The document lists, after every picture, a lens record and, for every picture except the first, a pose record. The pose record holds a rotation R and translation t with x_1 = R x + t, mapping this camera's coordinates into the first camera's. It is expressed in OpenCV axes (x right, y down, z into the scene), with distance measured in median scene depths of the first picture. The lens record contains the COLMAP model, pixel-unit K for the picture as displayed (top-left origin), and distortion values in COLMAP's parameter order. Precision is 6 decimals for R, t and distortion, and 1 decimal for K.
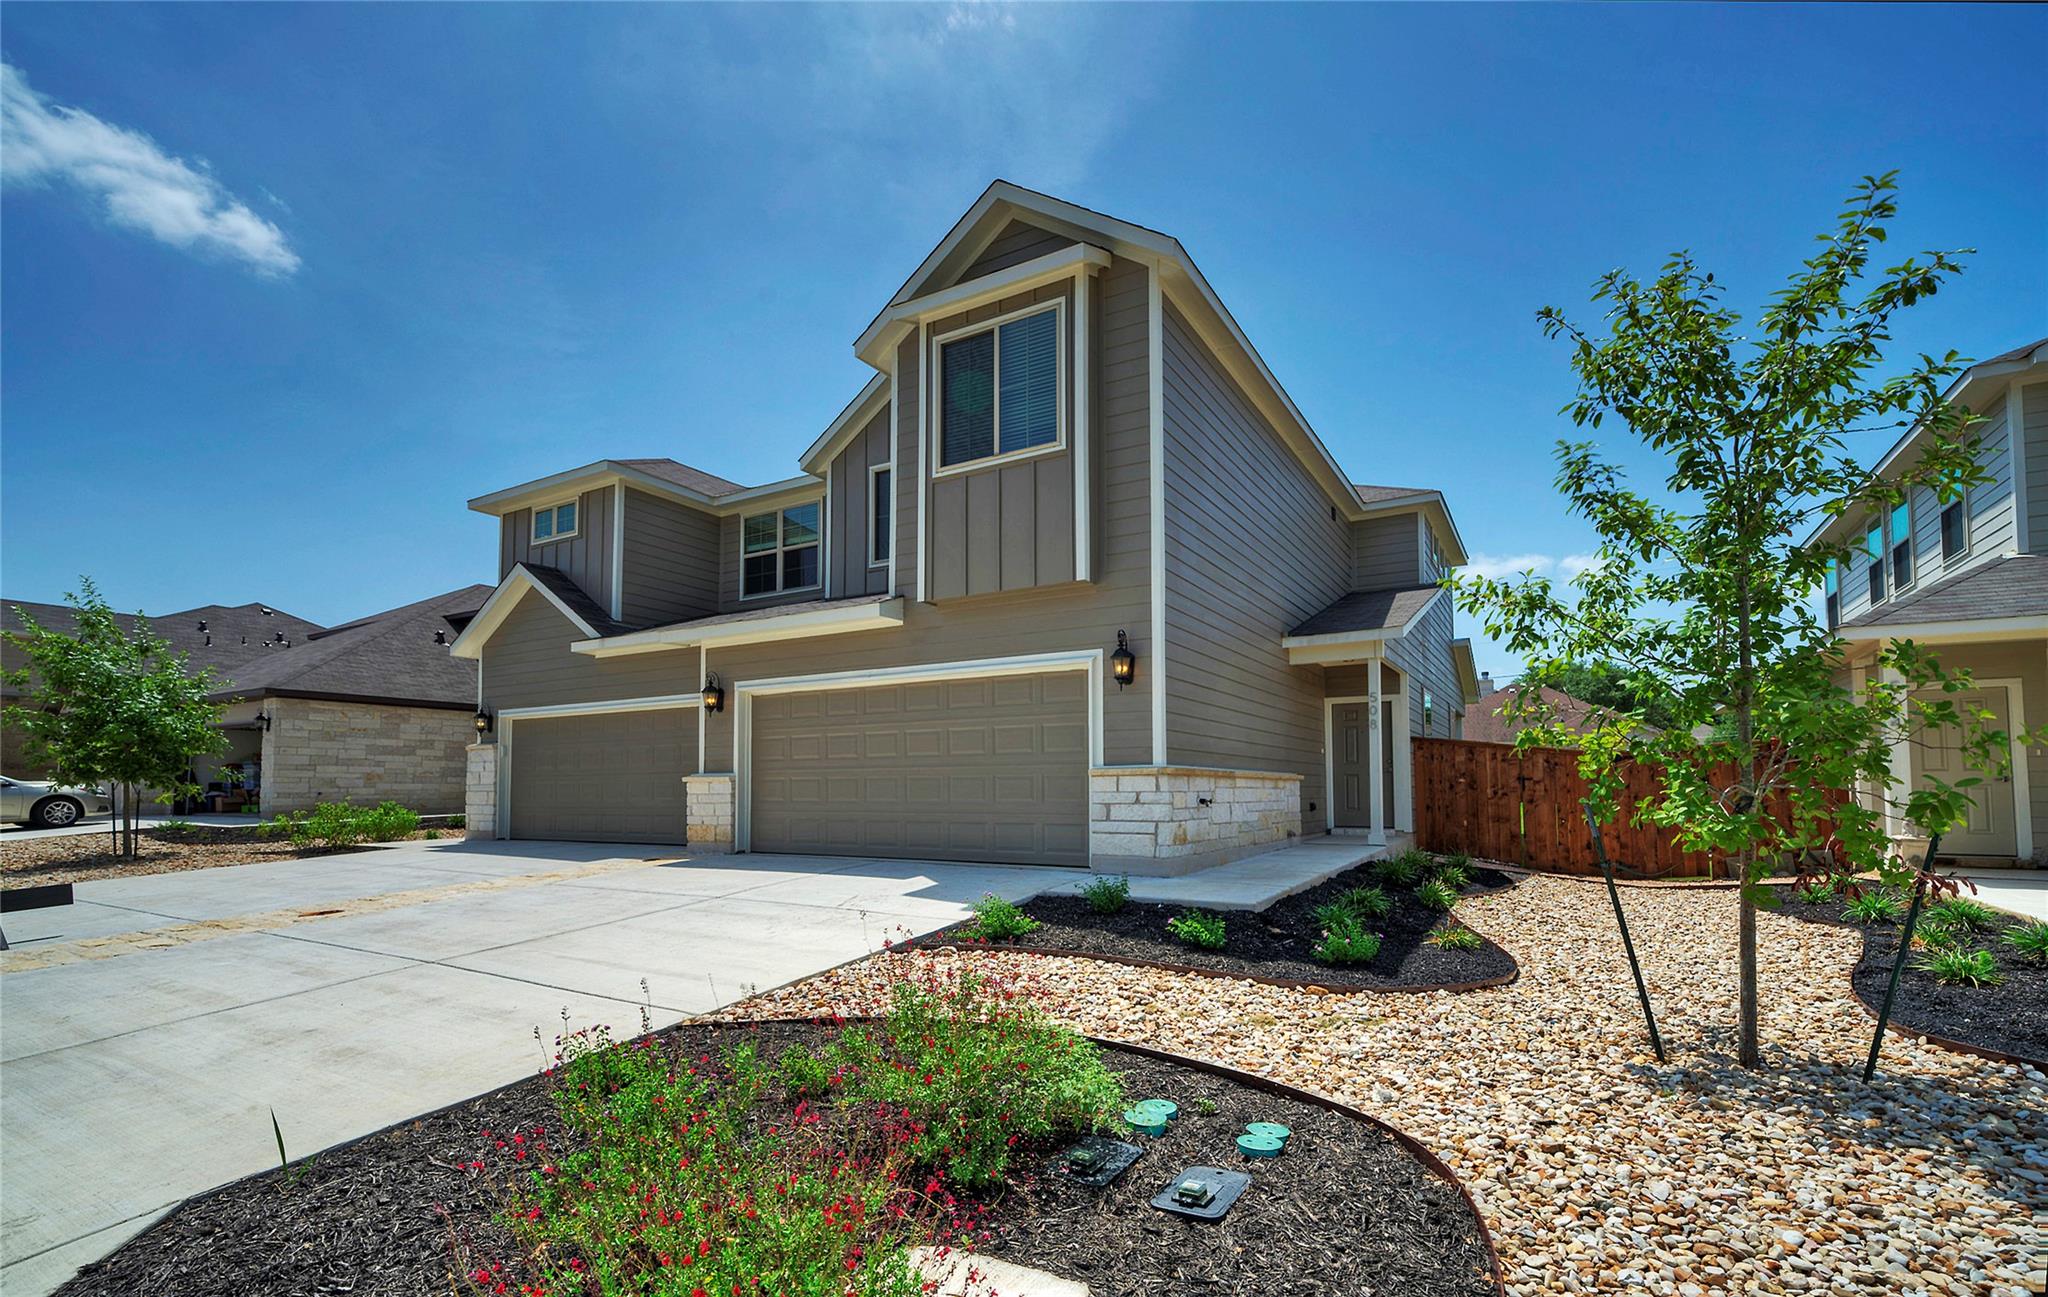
lens RADIAL K [[881.3, 0, 1023.8], [0, 881.3, 654.0], [0, 0, 1]] dist [0.004431, 0.000149]
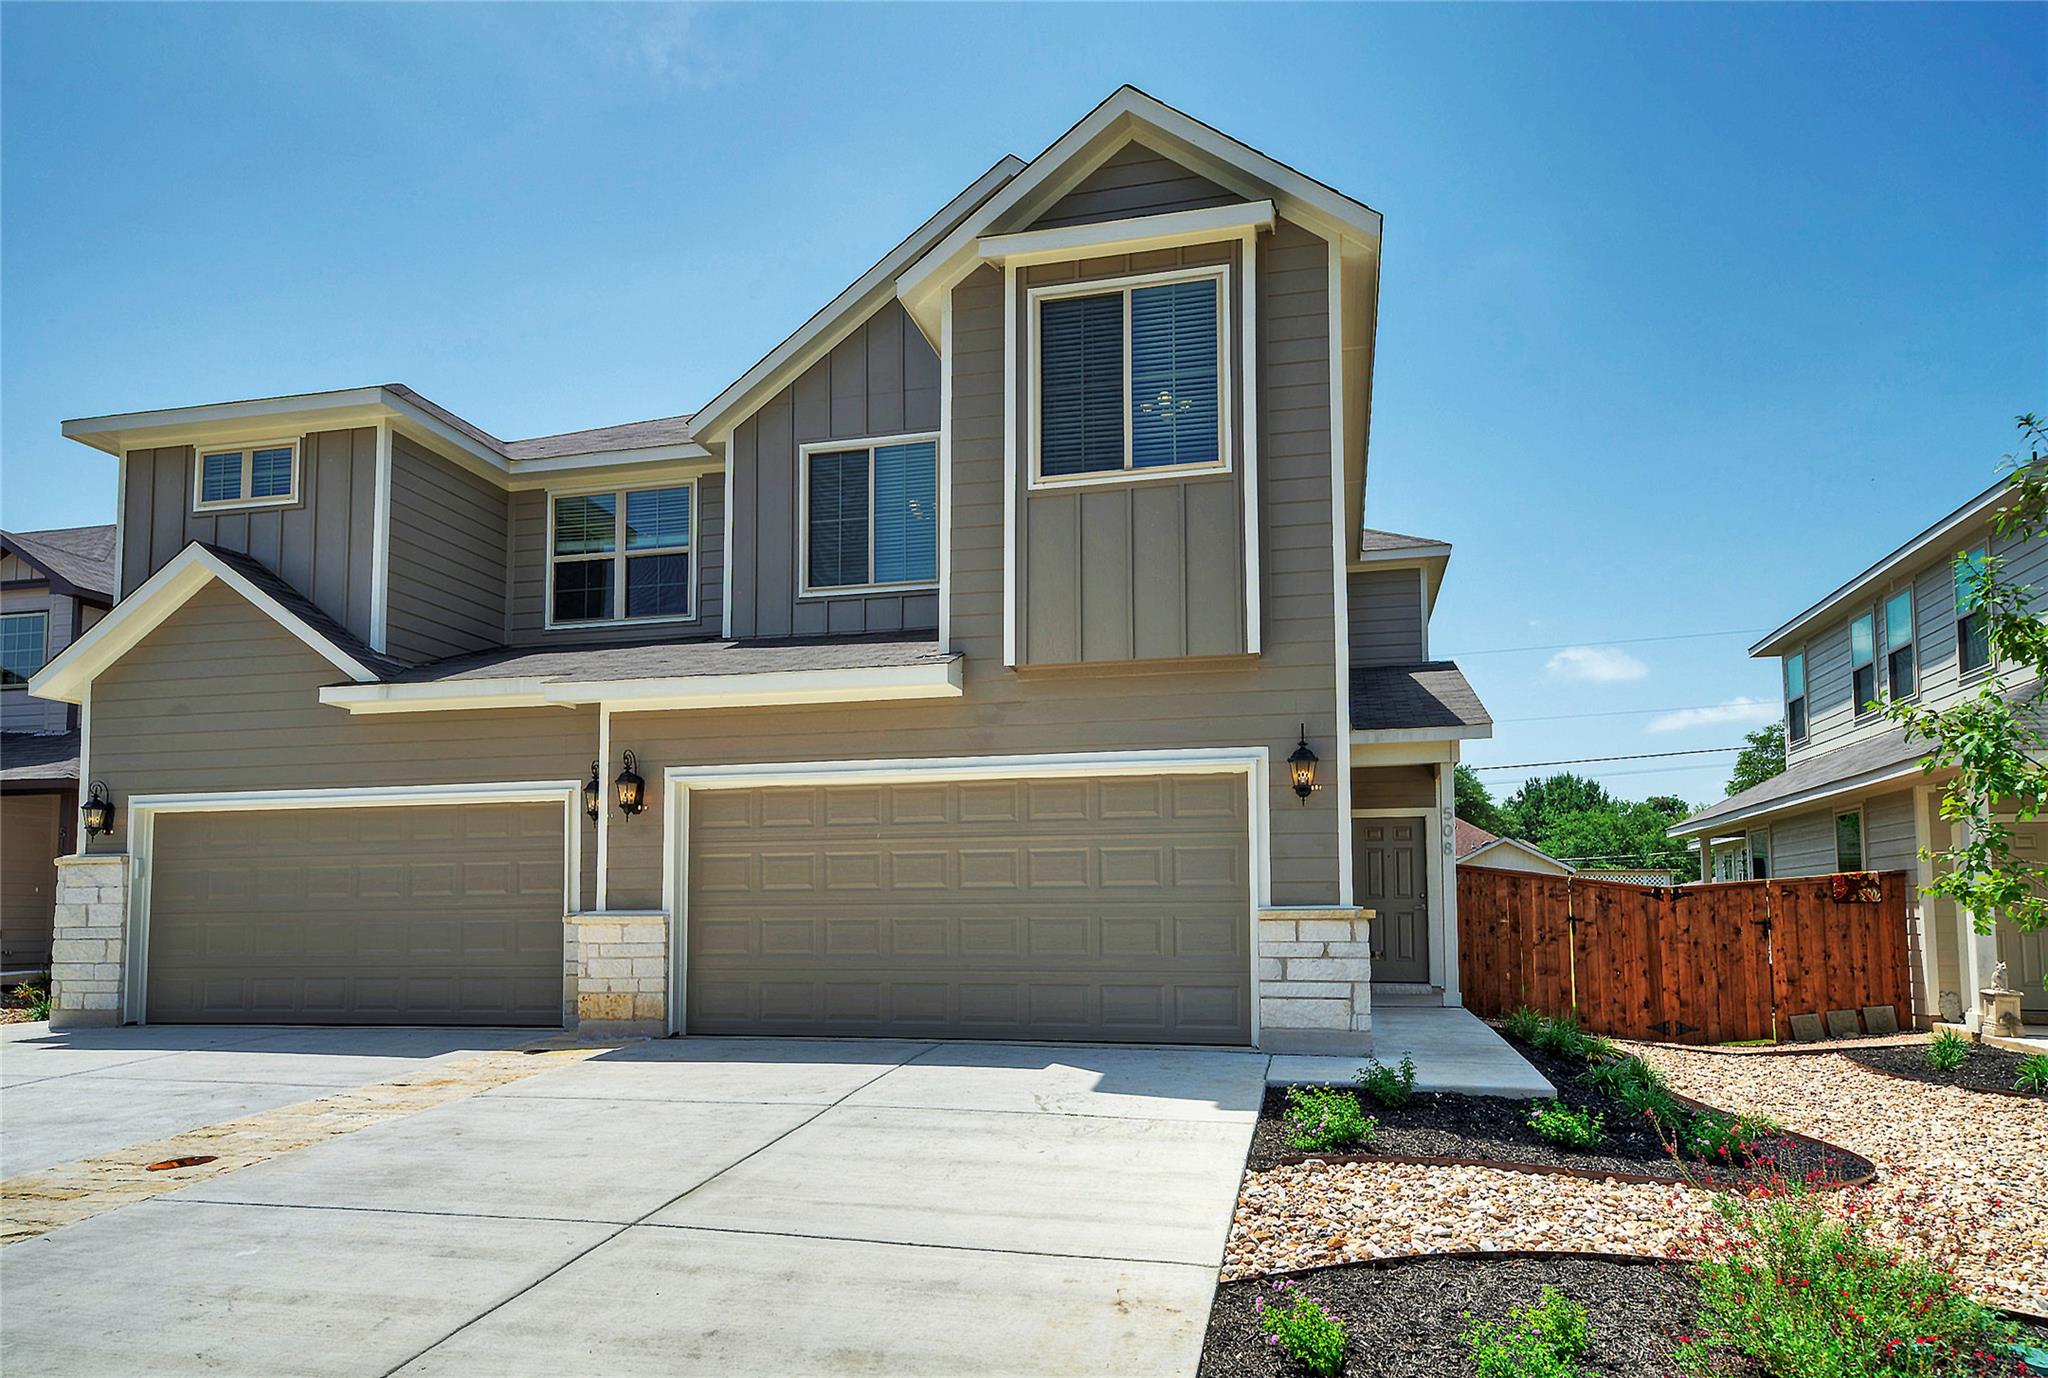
lens RADIAL K [[1325.1, 0, 1025.0], [0, 1325.1, 682.6], [0, 0, 1]] dist [0.028612, -0.000115]
pose [[0.953542, 0.056277, 0.295958, -0.399920], [-0.048815, 0.998277, -0.032546, -0.012289], [-0.297280, 0.016587, 0.954646, -0.002855]]
